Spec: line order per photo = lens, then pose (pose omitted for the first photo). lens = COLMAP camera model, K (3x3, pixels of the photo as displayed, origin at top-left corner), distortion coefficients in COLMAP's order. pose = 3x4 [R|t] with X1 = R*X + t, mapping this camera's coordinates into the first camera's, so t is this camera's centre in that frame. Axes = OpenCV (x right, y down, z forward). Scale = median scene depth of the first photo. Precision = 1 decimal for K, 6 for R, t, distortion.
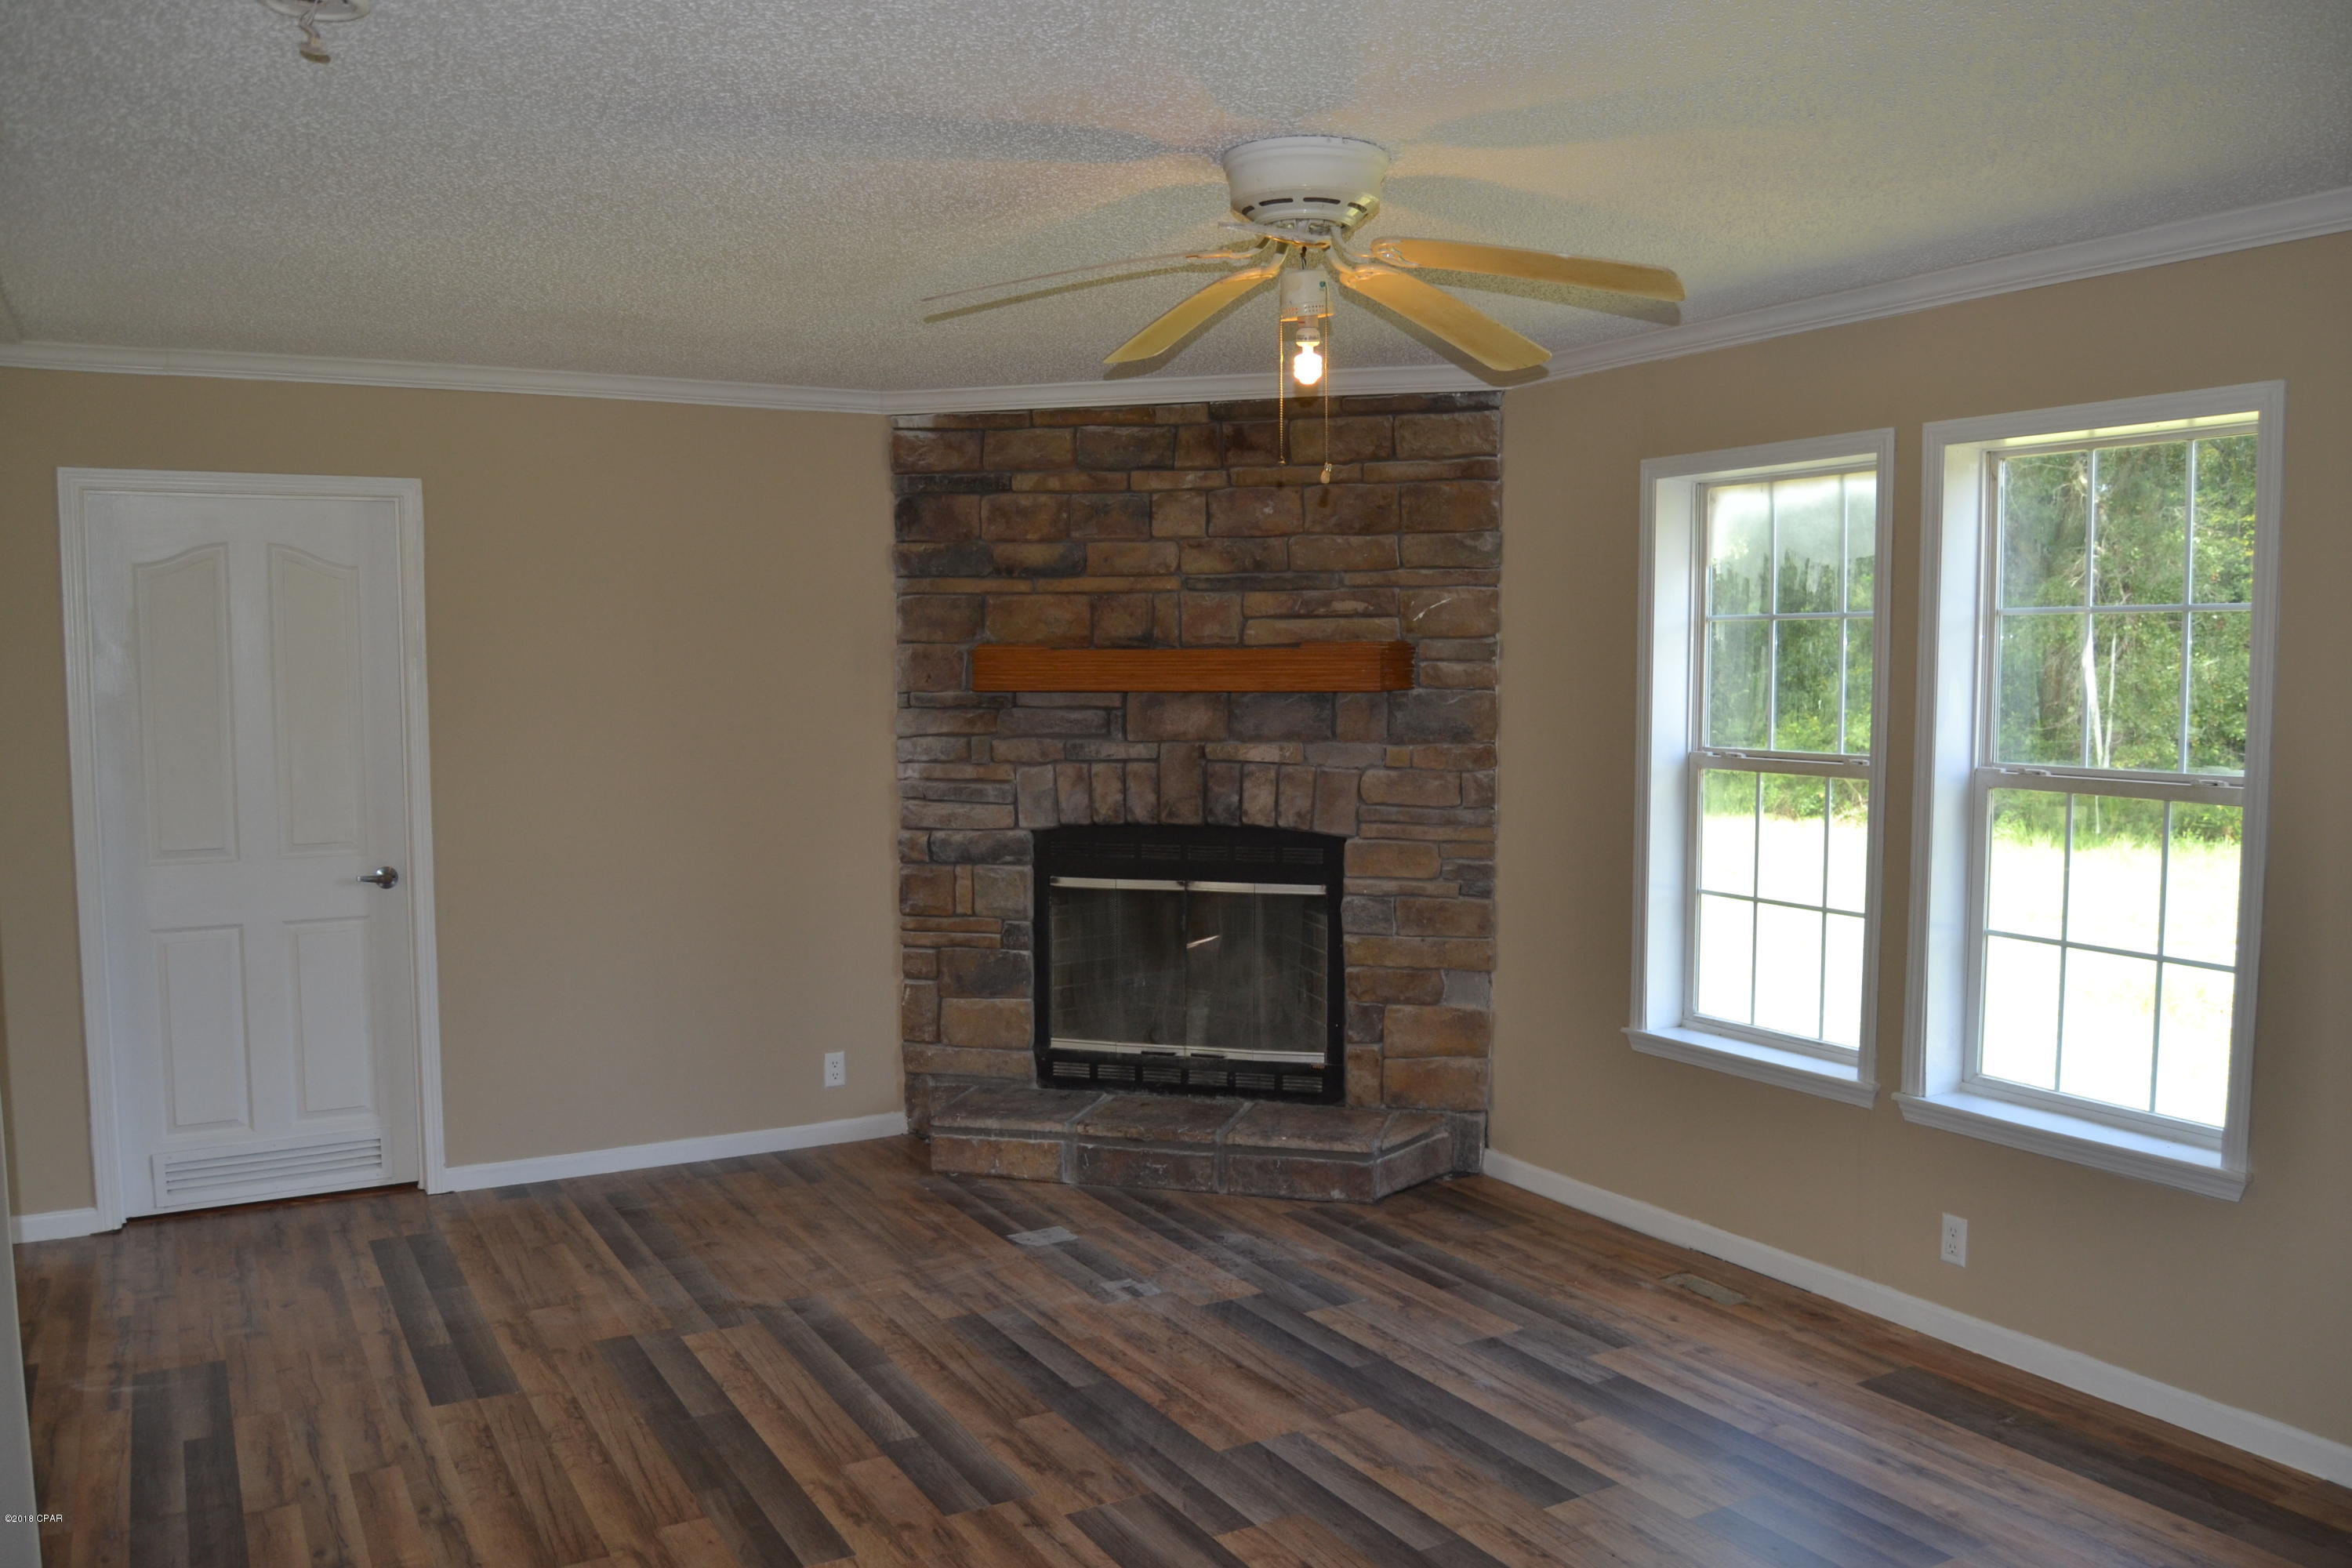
lens RADIAL K [[1870.5, 0, 1176.0], [0, 1870.5, 784.0], [0, 0, 1]] dist [-0.071116, -0.000575]
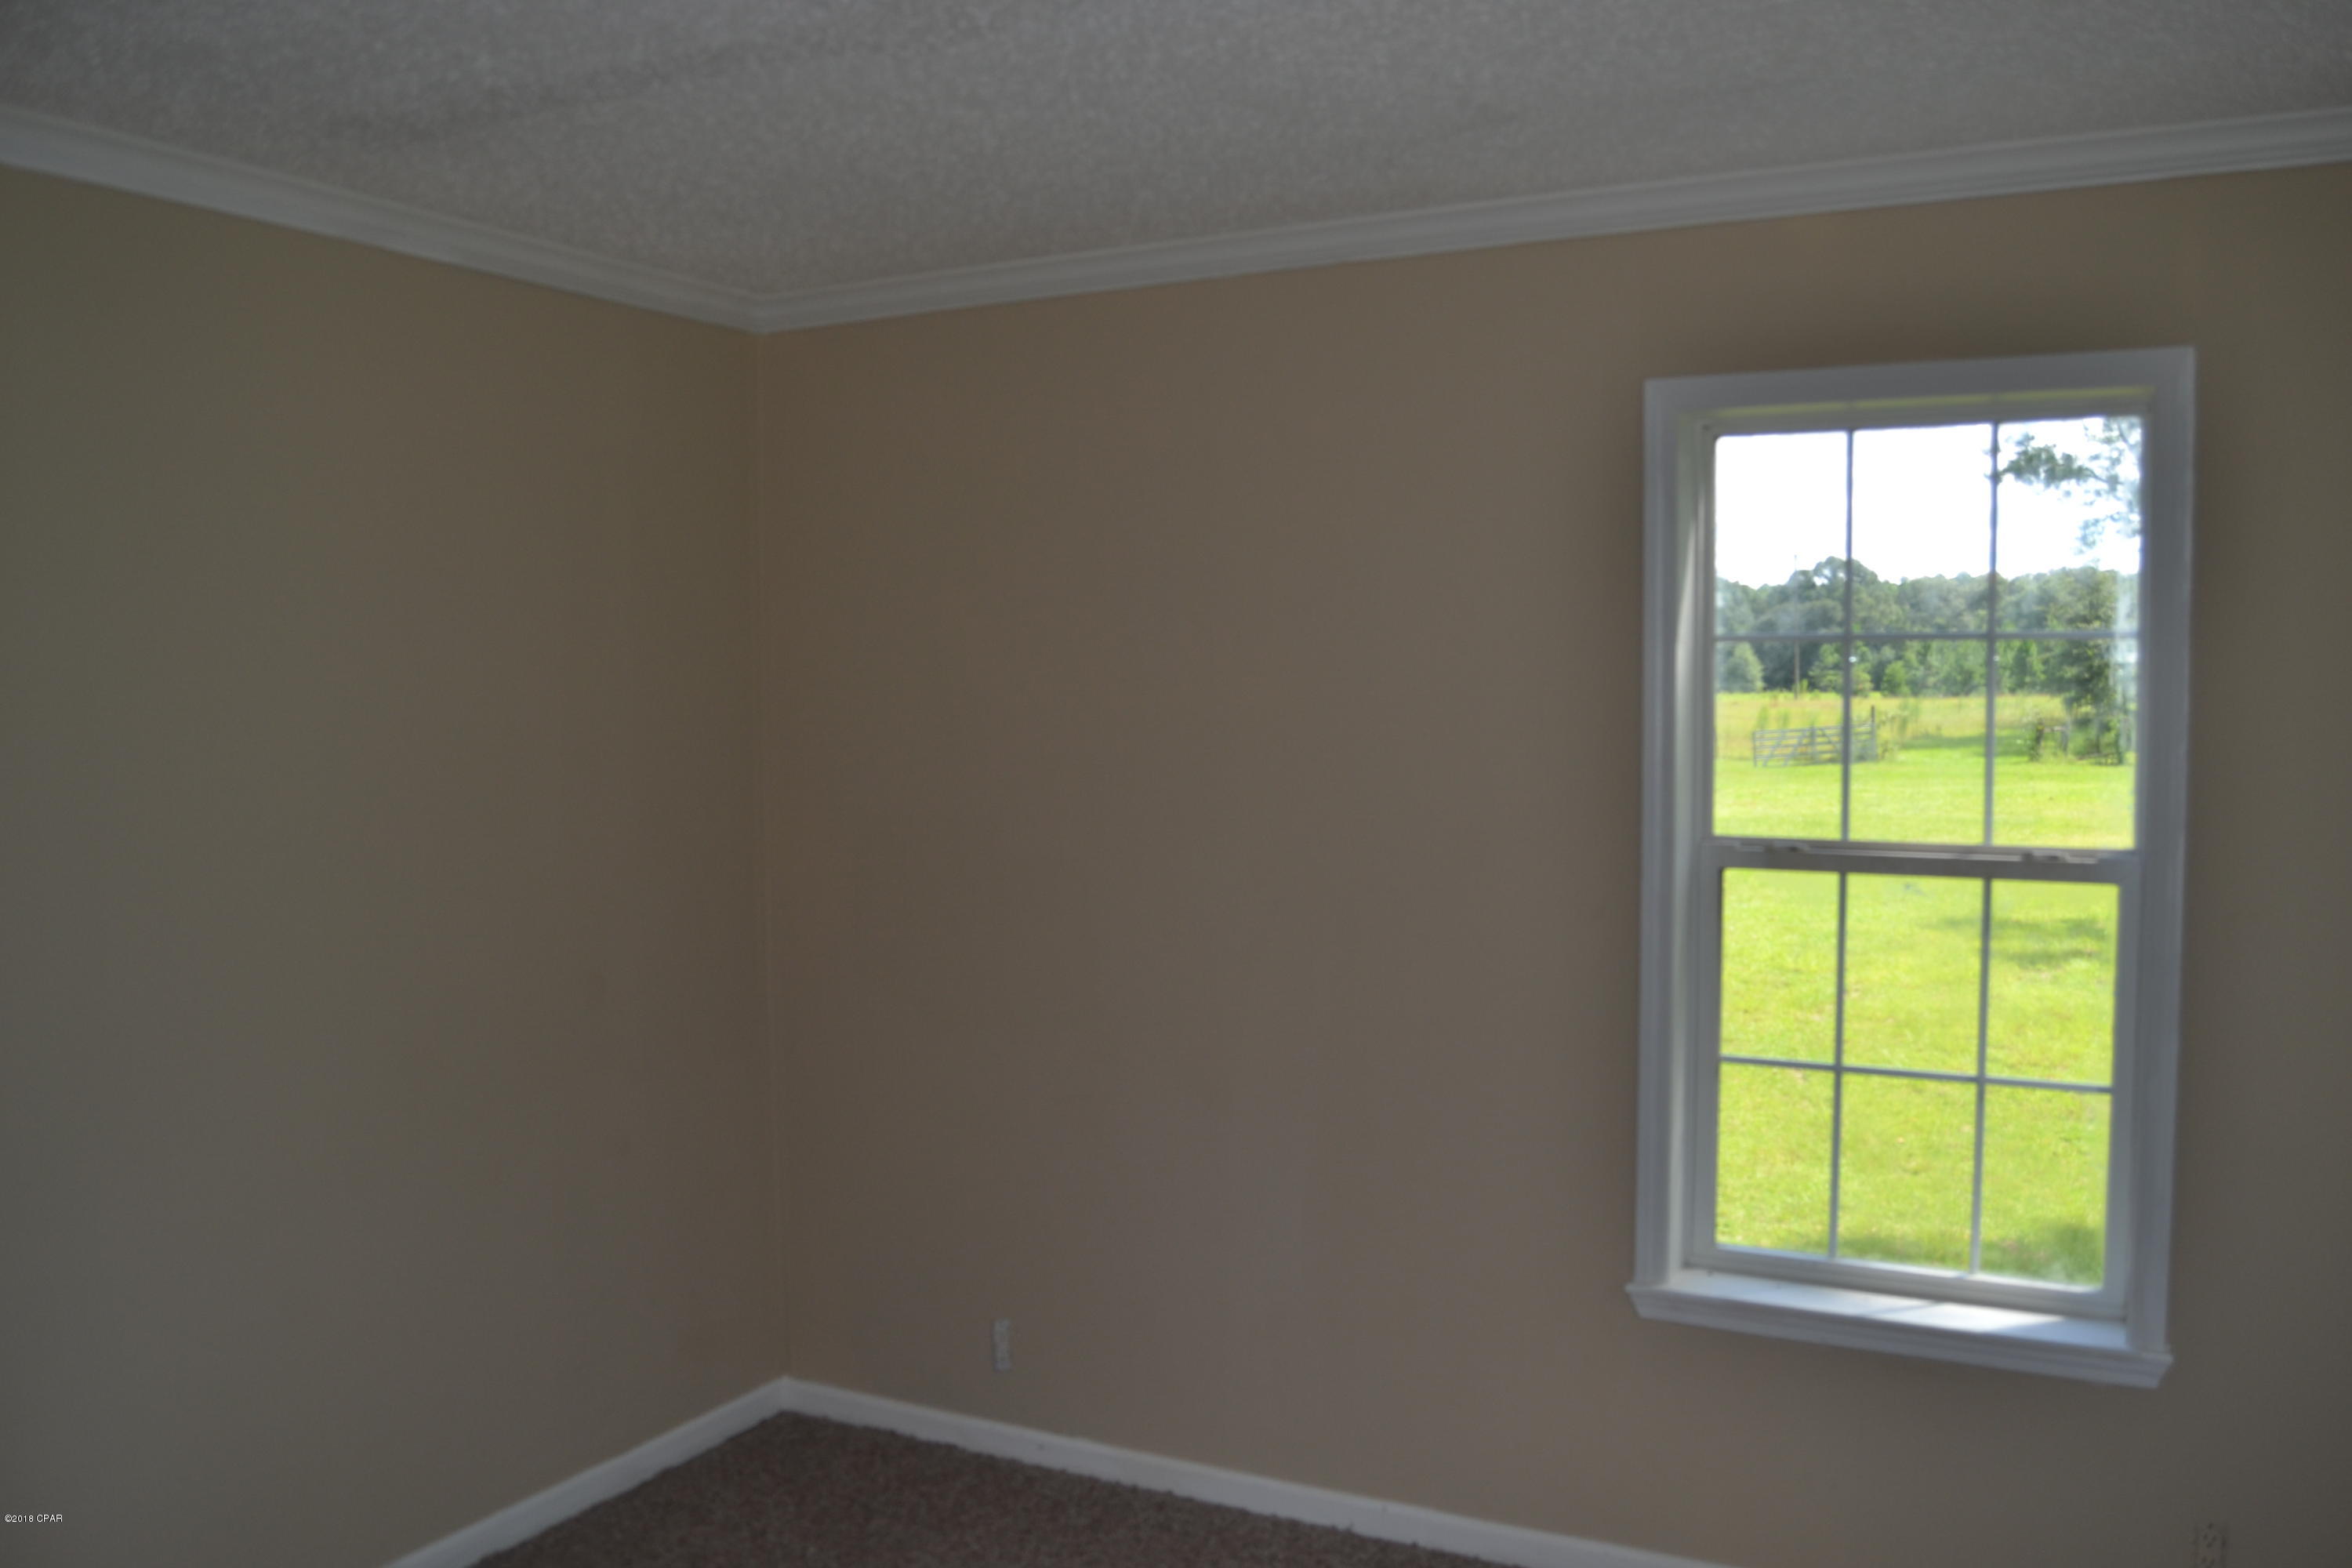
lens RADIAL K [[1870.5, 0, 1176.0], [0, 1870.5, 784.0], [0, 0, 1]] dist [-0.071116, -0.000575]
pose [[0.793193, -0.002746, 0.608964, -0.249340], [0.021730, 0.999481, -0.023796, -0.024853], [-0.608582, 0.032108, 0.792841, 0.597929]]
